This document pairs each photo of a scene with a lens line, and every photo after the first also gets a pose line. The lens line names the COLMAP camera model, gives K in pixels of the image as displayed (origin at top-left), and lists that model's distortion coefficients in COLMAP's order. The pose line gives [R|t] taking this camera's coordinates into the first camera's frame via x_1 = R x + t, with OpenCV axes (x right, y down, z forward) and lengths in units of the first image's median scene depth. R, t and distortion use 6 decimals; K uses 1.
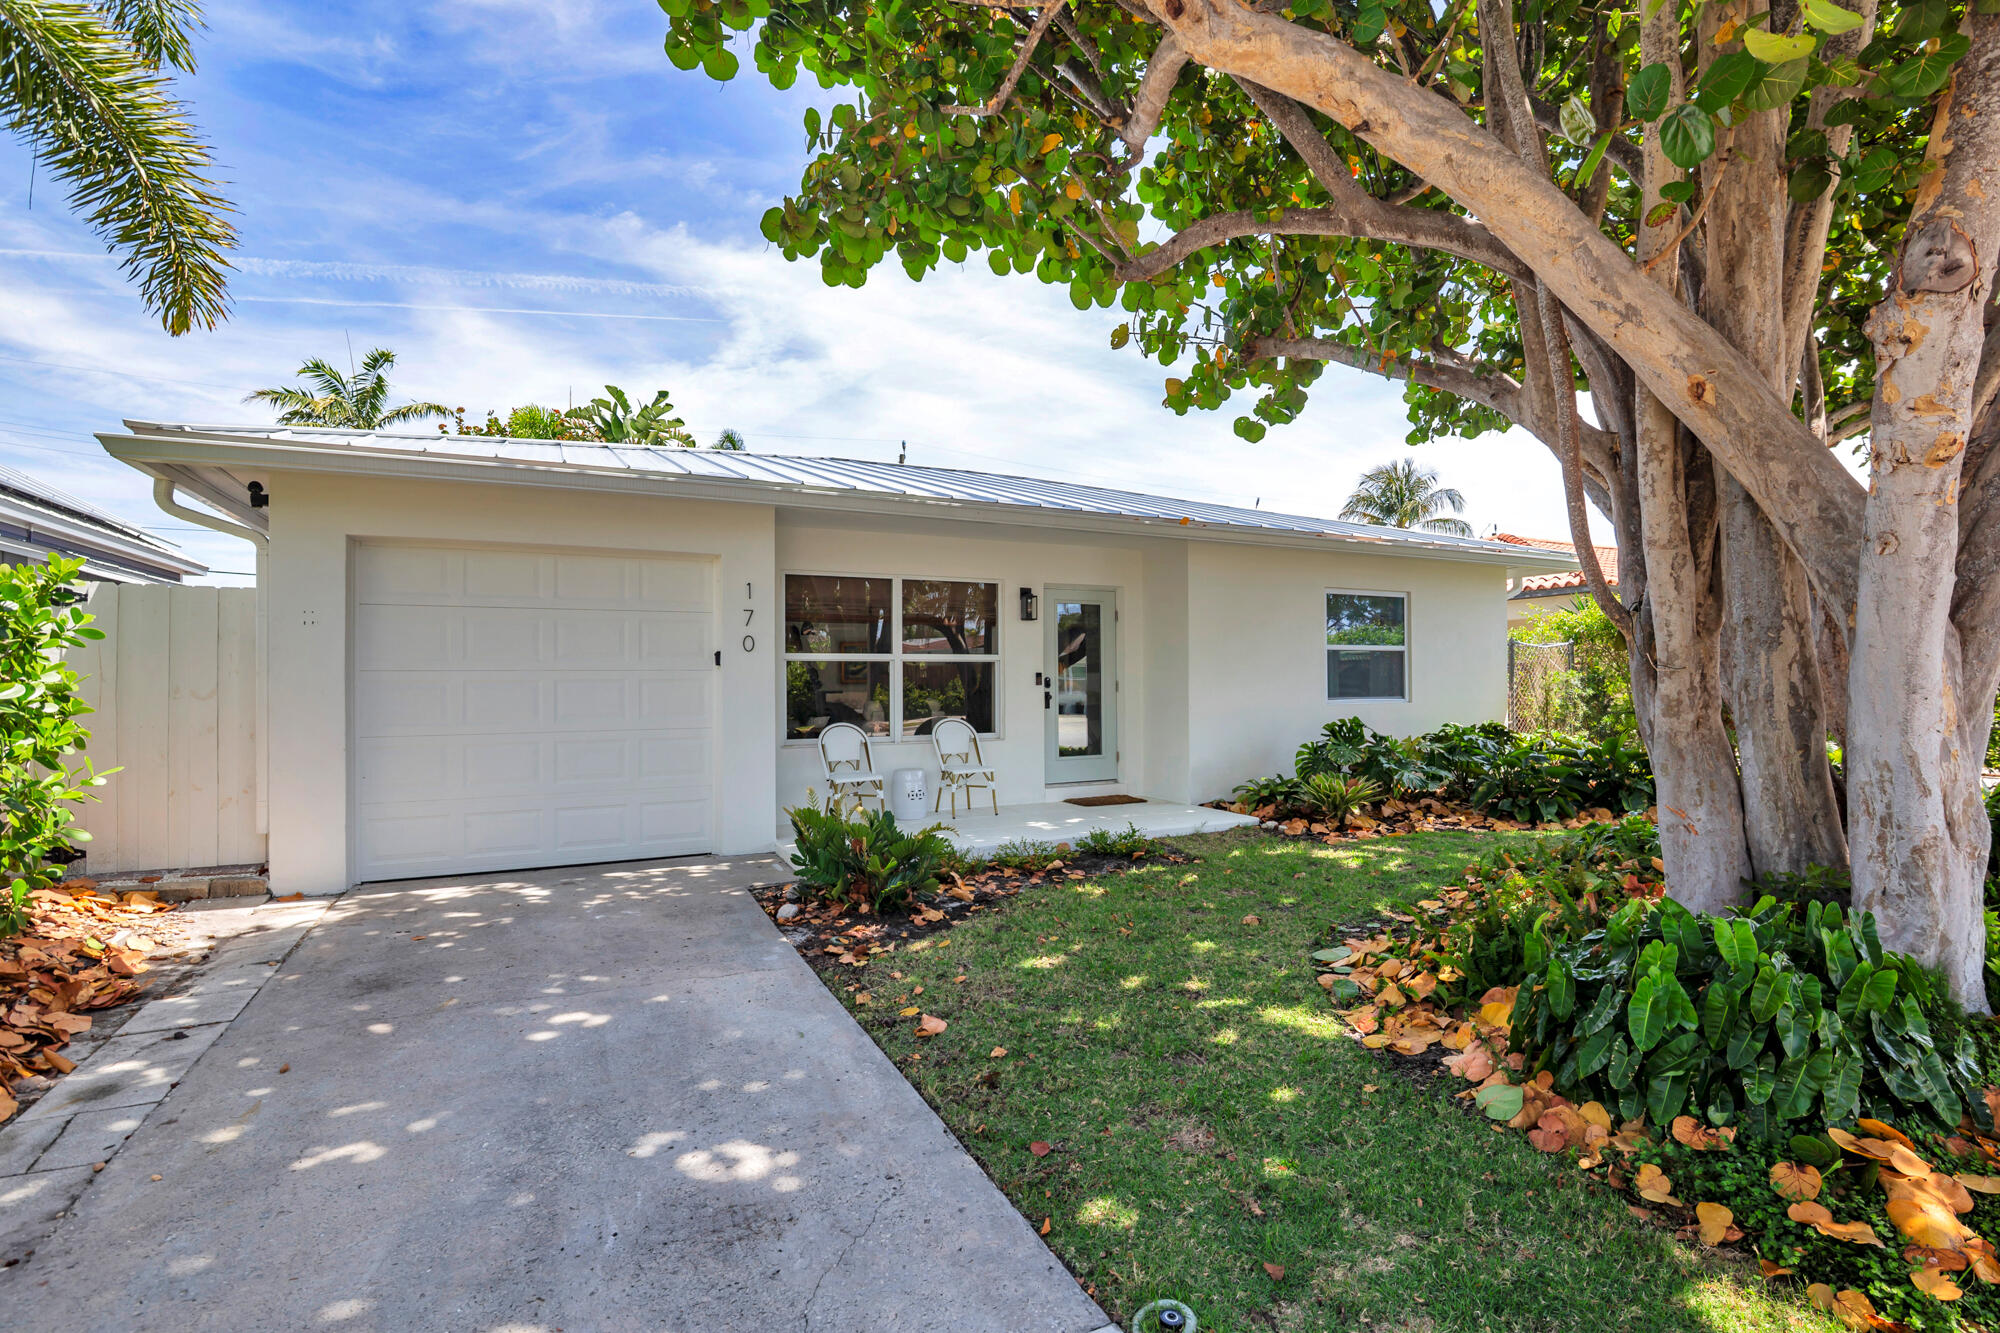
lens RADIAL K [[923.9, 0, 1000.0], [0, 923.9, 666.5], [0, 0, 1]] dist [-0.017012, -0.000521]
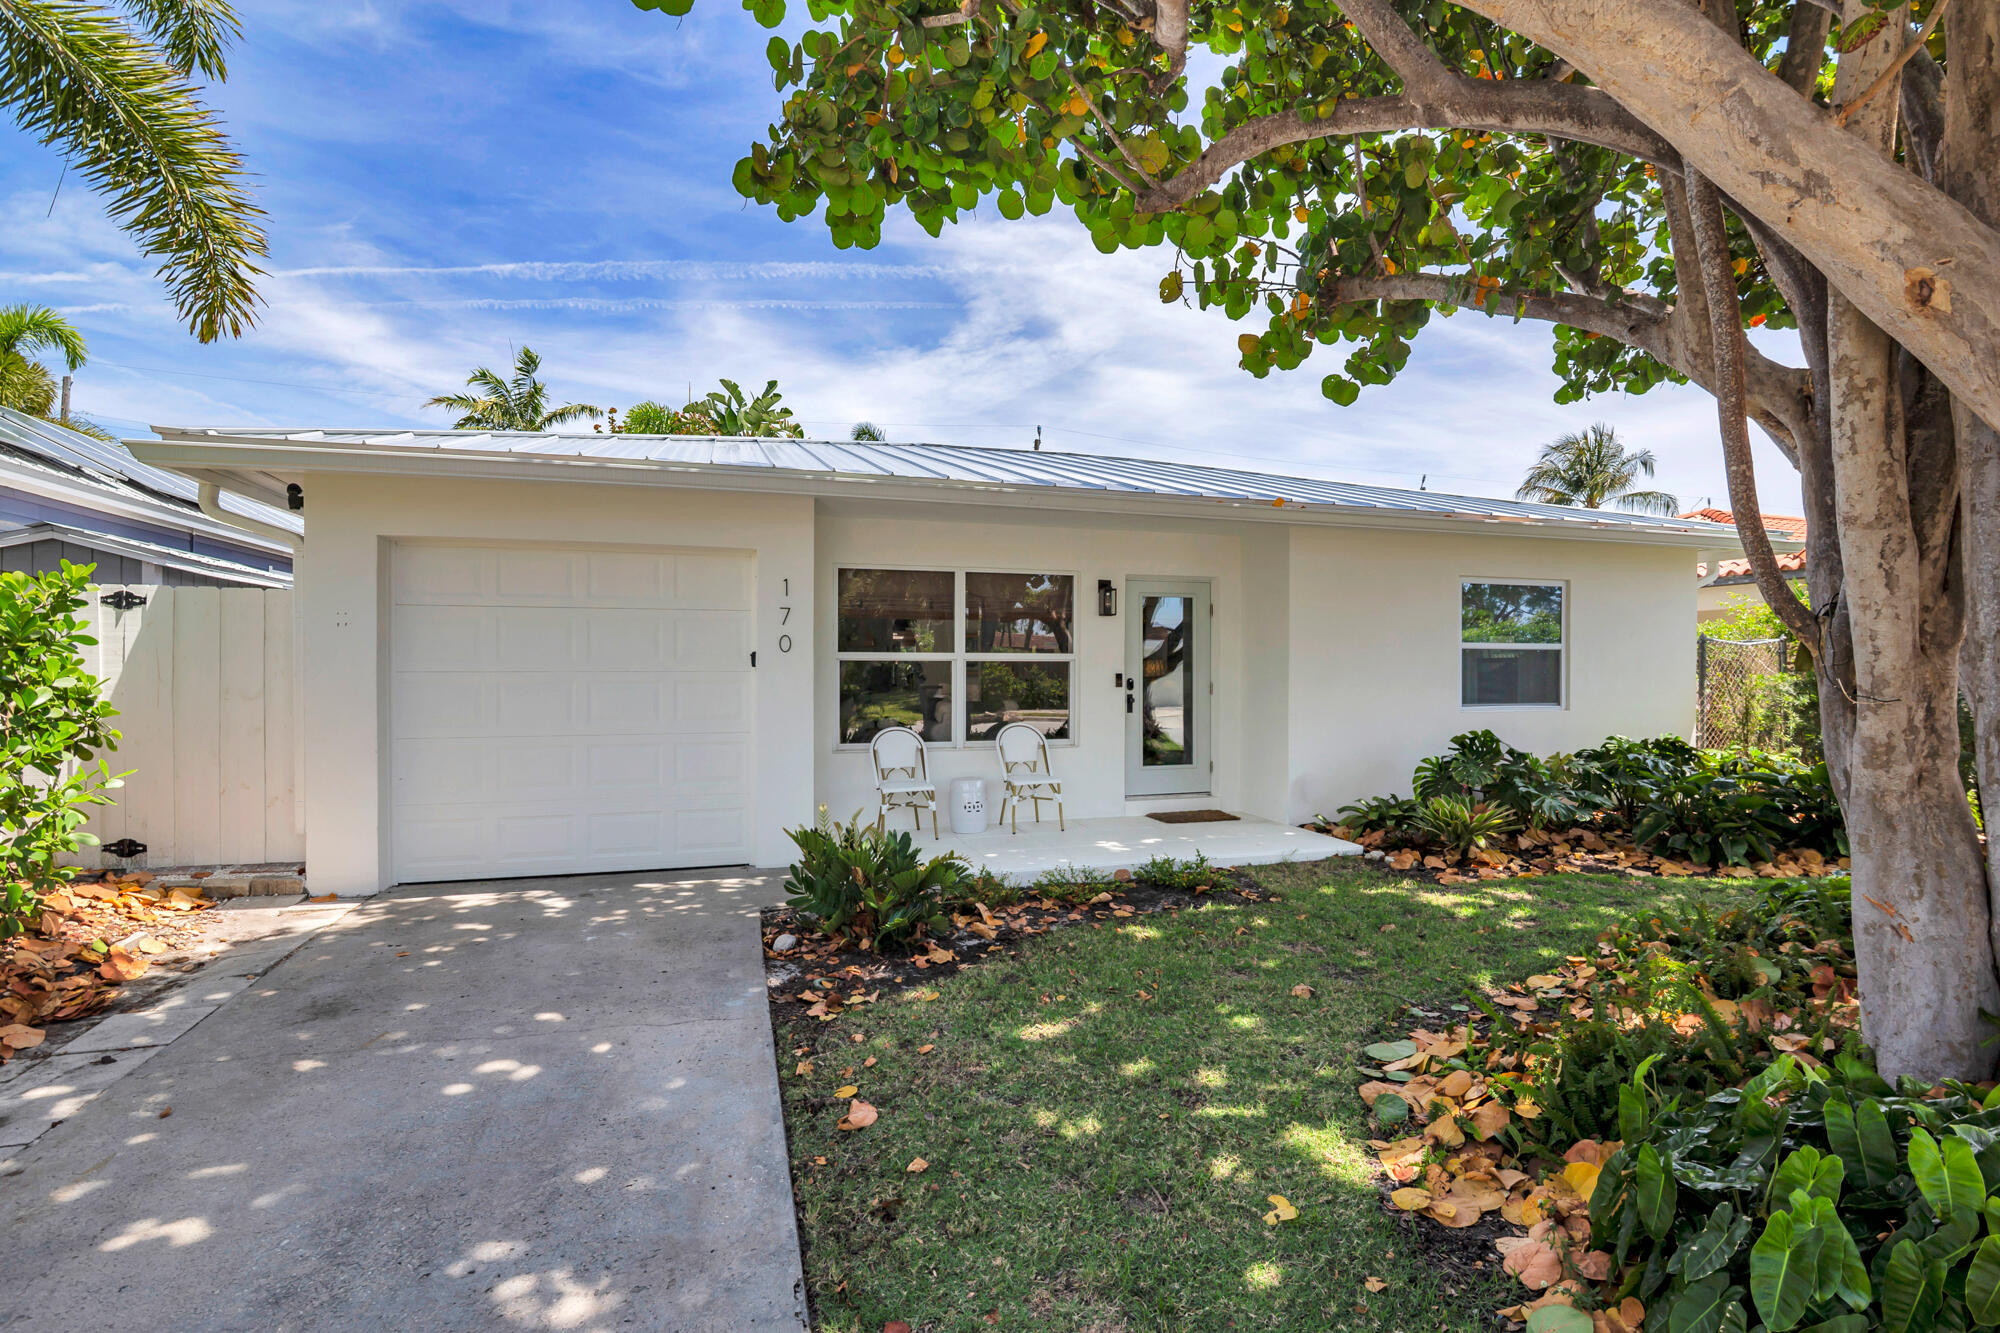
lens RADIAL K [[927.8, 0, 1000.7], [0, 927.8, 670.5], [0, 0, 1]] dist [-0.016412, -0.000057]
pose [[0.986349, 0.007329, -0.164507, 0.122063], [-0.004318, 0.999817, 0.018657, -0.019942], [0.164613, -0.017692, 0.986200, 0.131603]]
